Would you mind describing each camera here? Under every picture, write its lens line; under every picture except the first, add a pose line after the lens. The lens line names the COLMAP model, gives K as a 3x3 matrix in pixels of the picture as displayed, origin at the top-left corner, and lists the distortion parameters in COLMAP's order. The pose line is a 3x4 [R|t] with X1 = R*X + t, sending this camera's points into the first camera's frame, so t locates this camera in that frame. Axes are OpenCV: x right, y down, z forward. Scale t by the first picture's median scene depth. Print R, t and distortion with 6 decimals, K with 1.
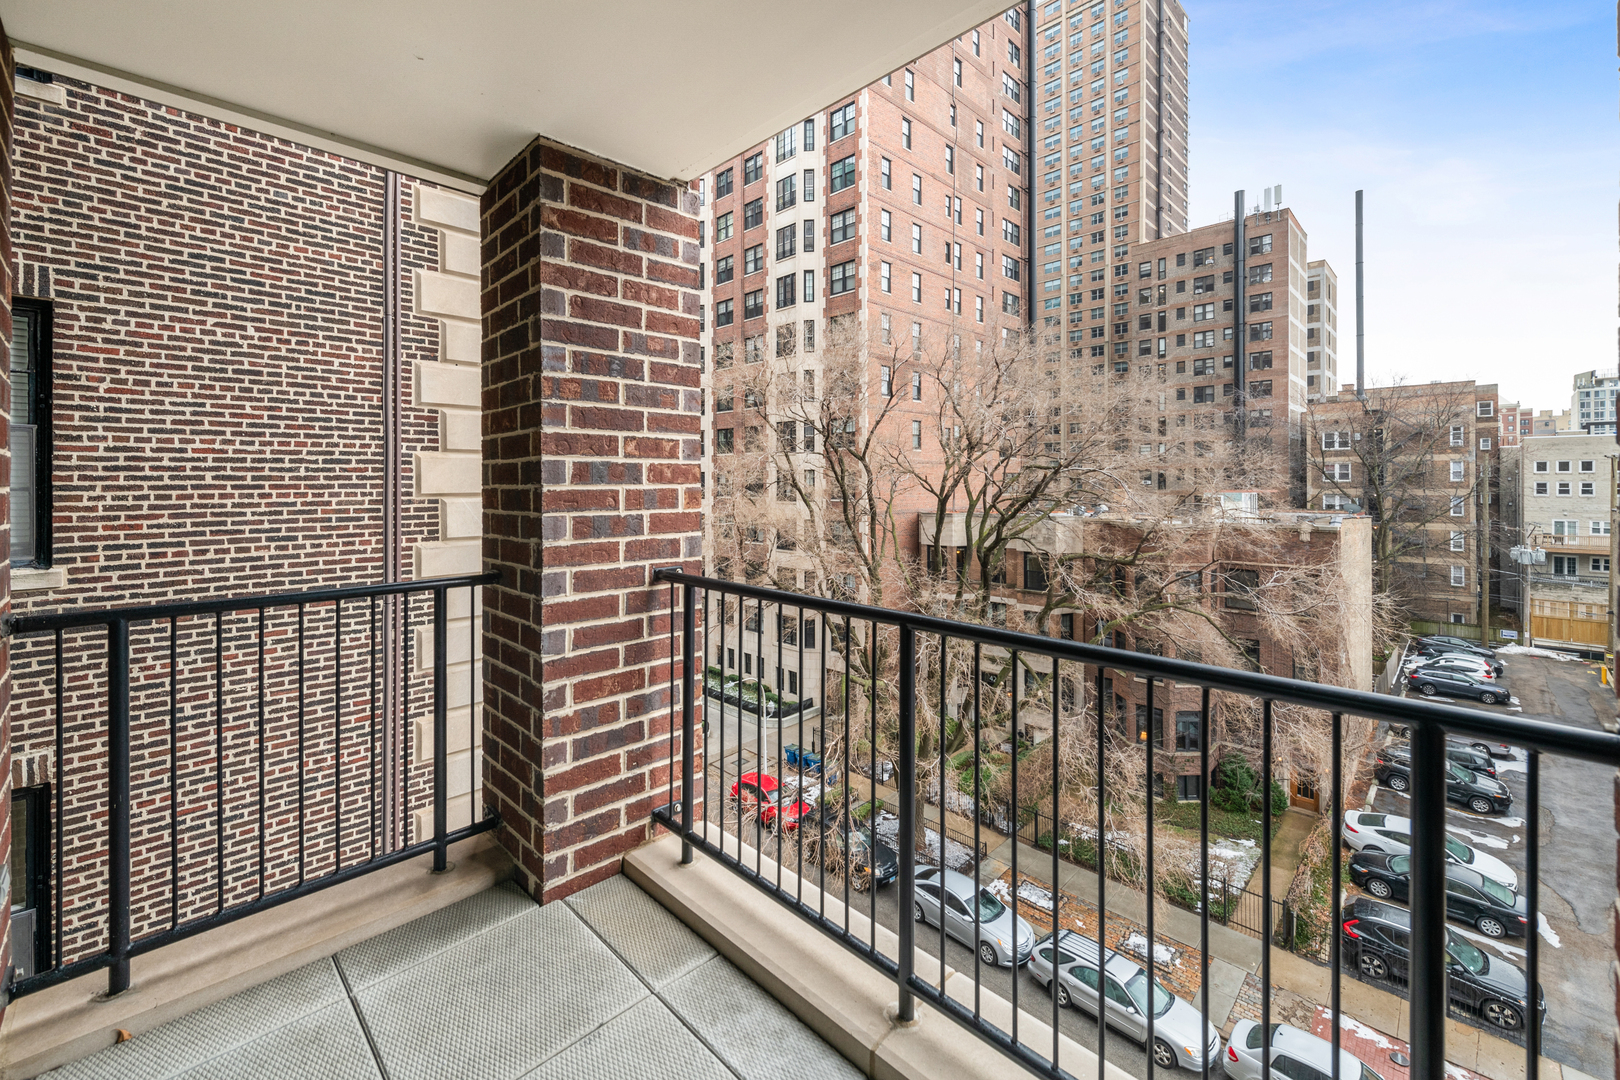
lens RADIAL K [[664.8, 0, 811.1], [0, 664.8, 480.6], [0, 0, 1]] dist [-0.000446, -0.000491]
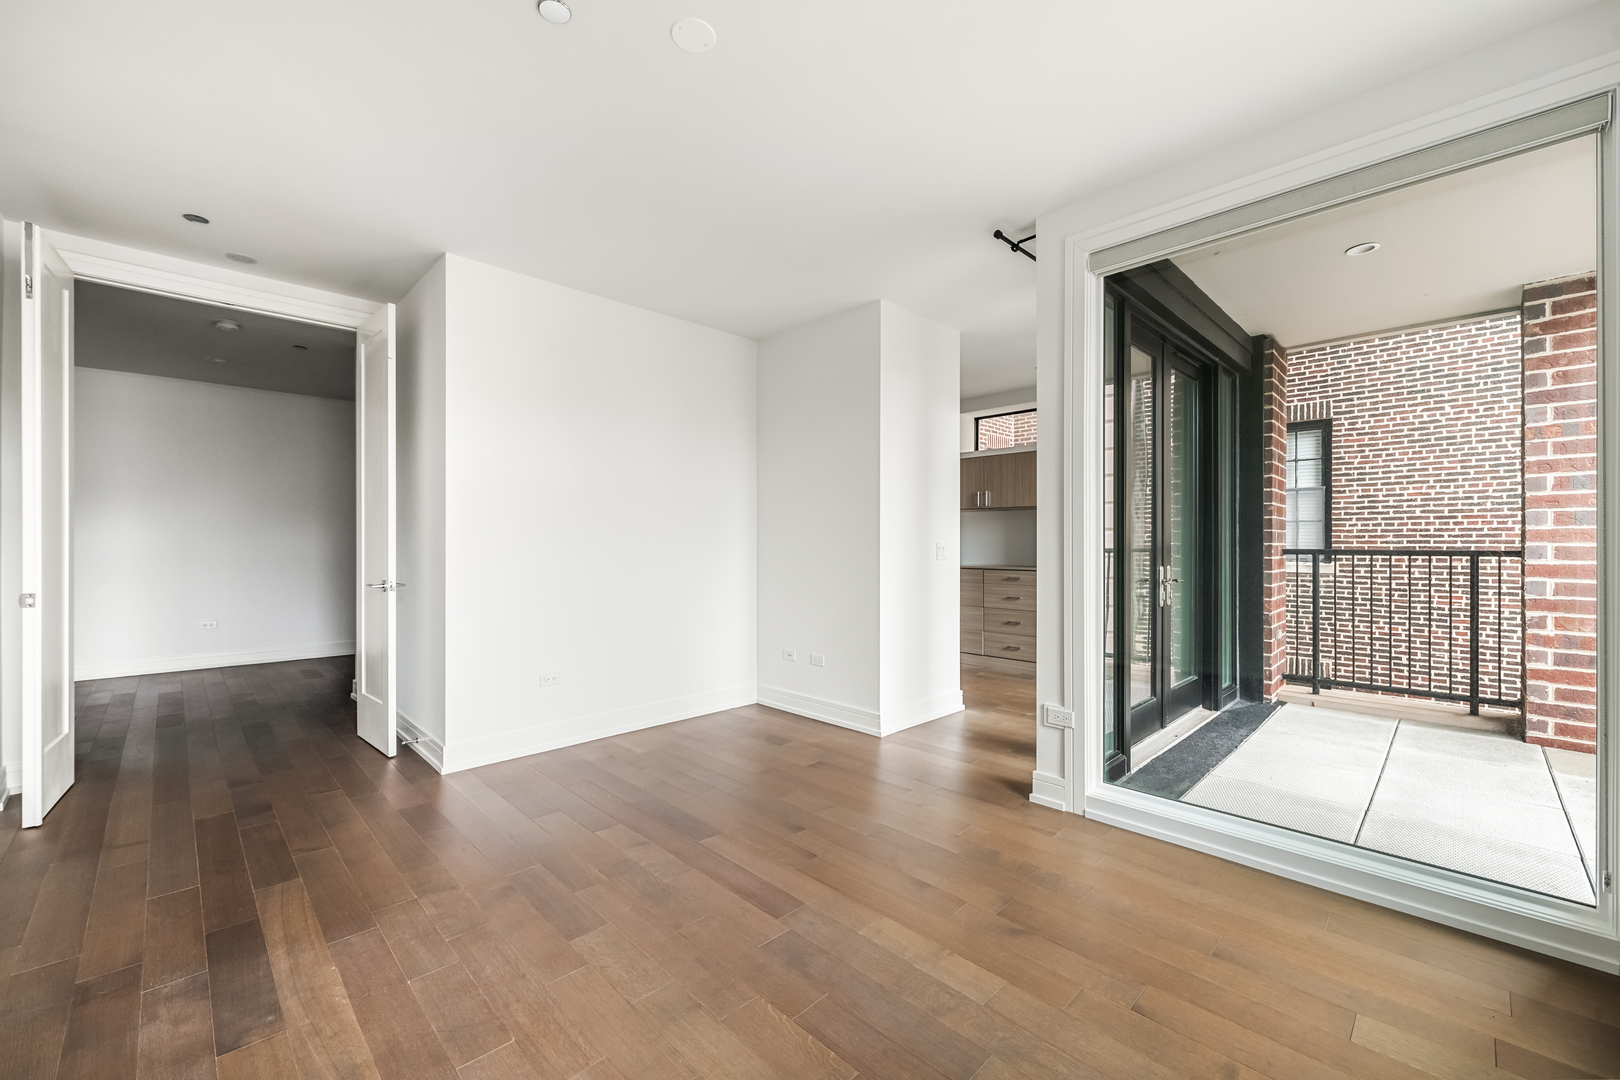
lens RADIAL K [[648.1, 0, 814.4], [0, 648.1, 542.7], [0, 0, 1]] dist [0.000828, -0.000270]
pose [[-0.012119, 0.002265, -0.999924, 0.586434], [0.001817, 0.999996, 0.002243, 0.059399], [0.999925, -0.001790, -0.012123, -0.361090]]
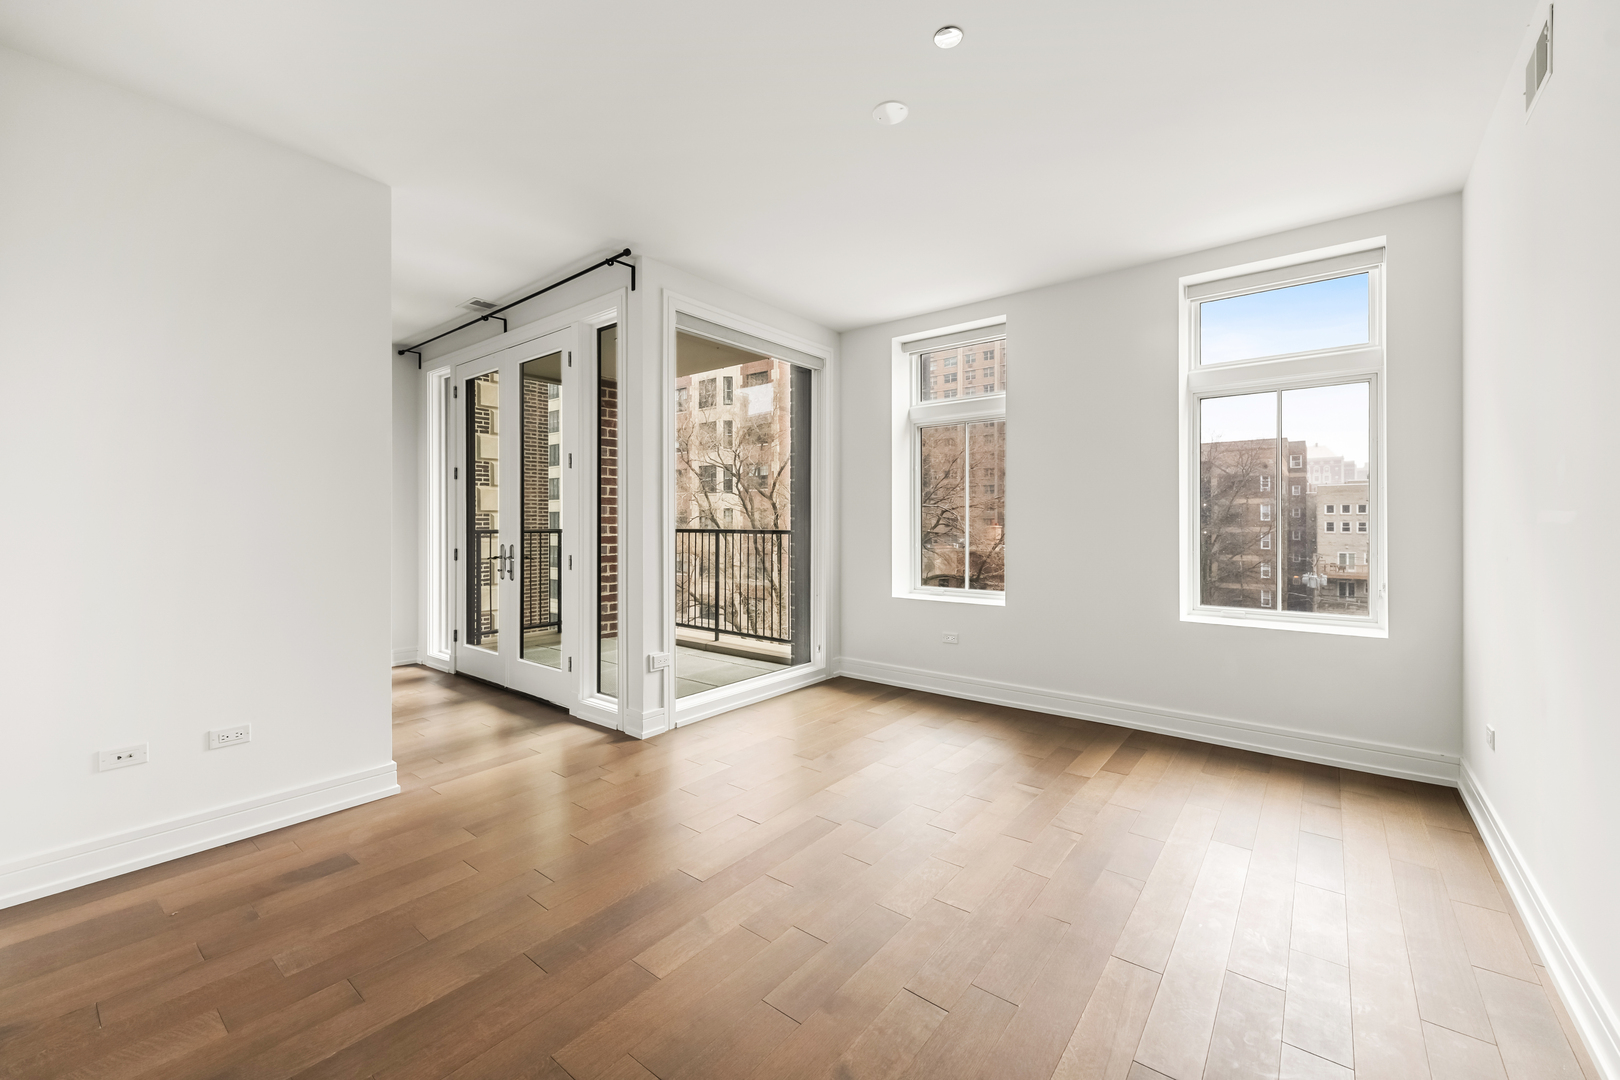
lens RADIAL K [[641.3, 0, 808.4], [0, 641.3, 531.2], [0, 0, 1]] dist [-0.000062, -0.000147]
pose [[0.993730, 0.000009, 0.111807, 0.089124], [-0.001594, 0.999899, 0.014090, 0.057839], [-0.111796, -0.014180, 0.993630, -0.895862]]
